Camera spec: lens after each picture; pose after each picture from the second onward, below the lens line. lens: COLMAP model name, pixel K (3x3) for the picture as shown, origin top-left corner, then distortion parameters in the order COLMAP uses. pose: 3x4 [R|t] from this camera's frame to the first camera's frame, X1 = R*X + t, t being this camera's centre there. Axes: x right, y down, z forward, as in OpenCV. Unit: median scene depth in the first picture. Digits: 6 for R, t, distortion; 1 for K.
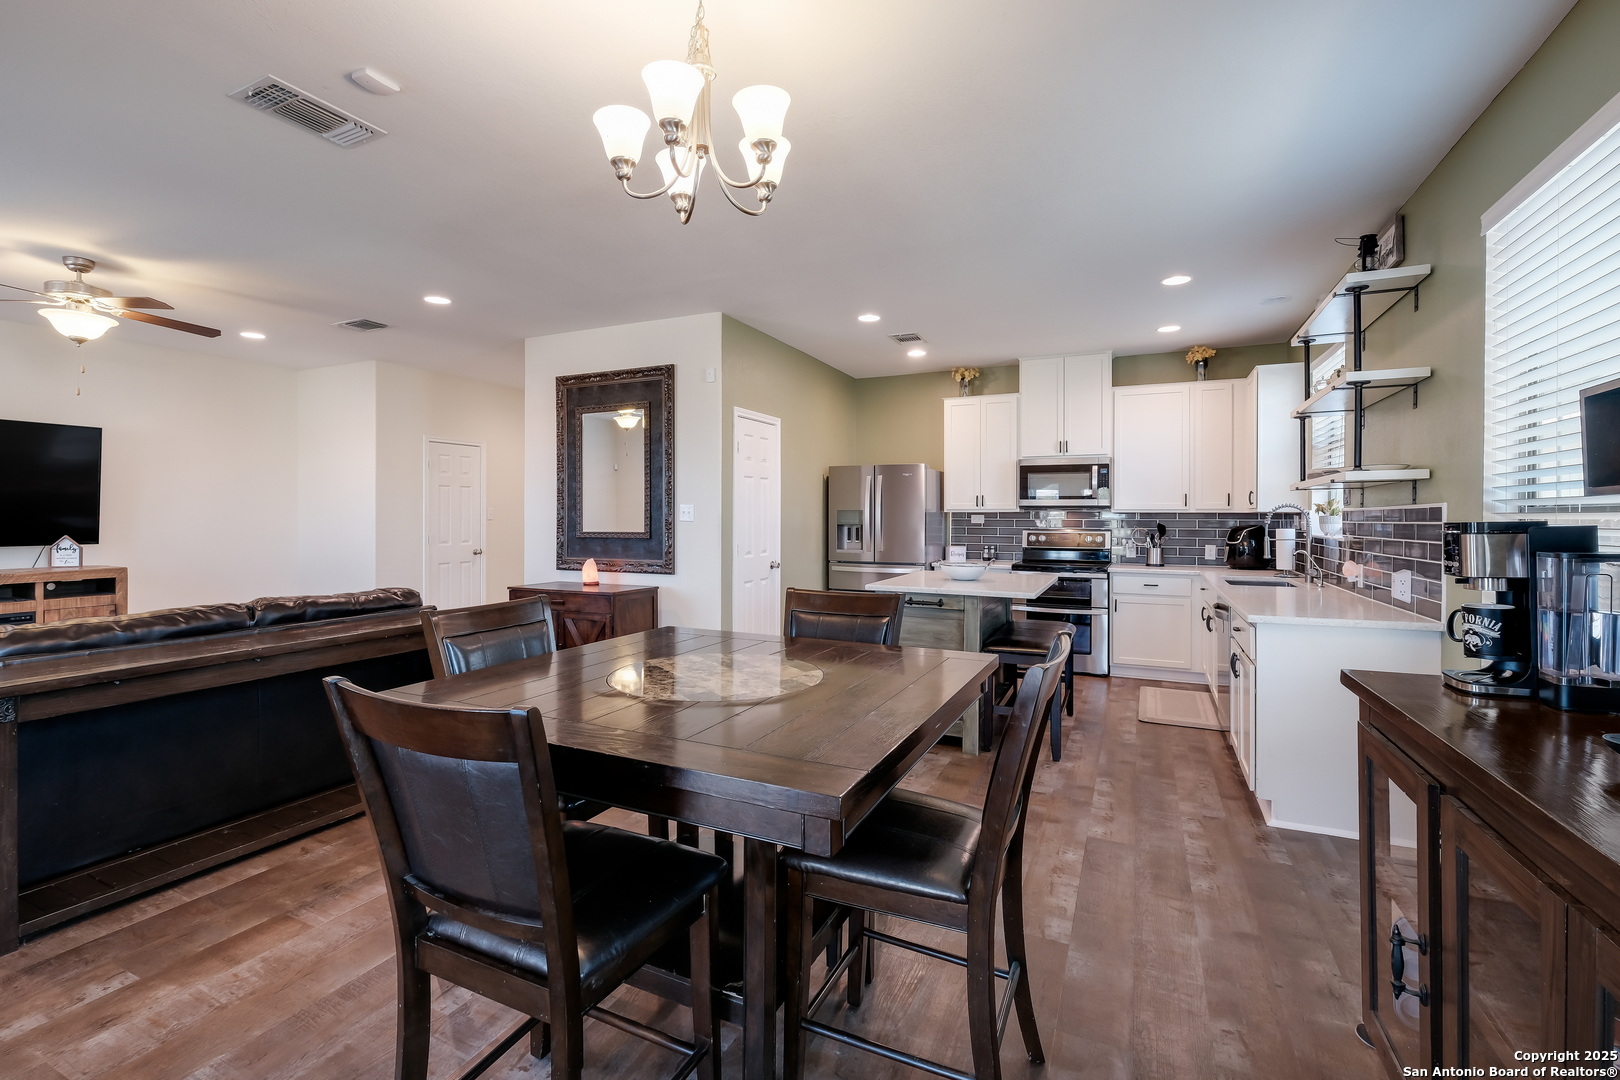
lens RADIAL K [[710.8, 0, 796.4], [0, 710.8, 510.9], [0, 0, 1]] dist [-0.008838, 0.000214]
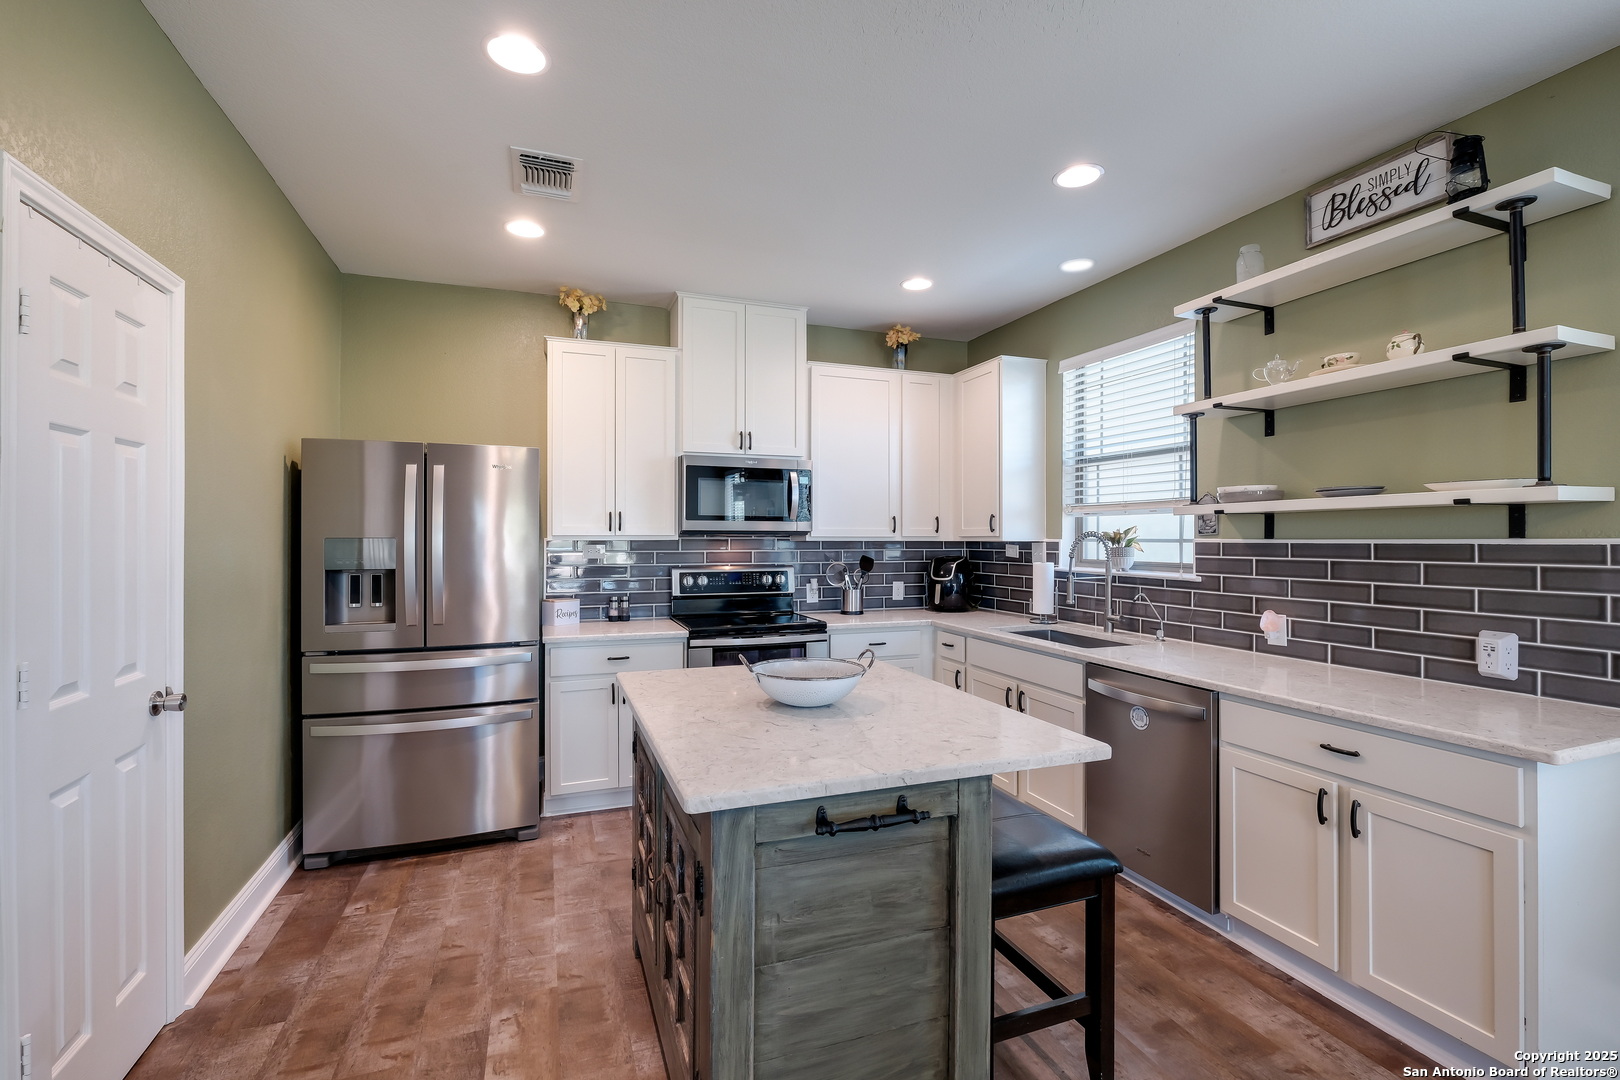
lens RADIAL K [[710.8, 0, 805.4], [0, 710.8, 535.5], [0, 0, 1]] dist [-0.008838, 0.000214]
pose [[0.695226, -0.000067, 0.718792, -0.057507], [-0.003881, 0.999985, 0.003847, -0.005680], [-0.718781, -0.005465, 0.695215, 0.518302]]
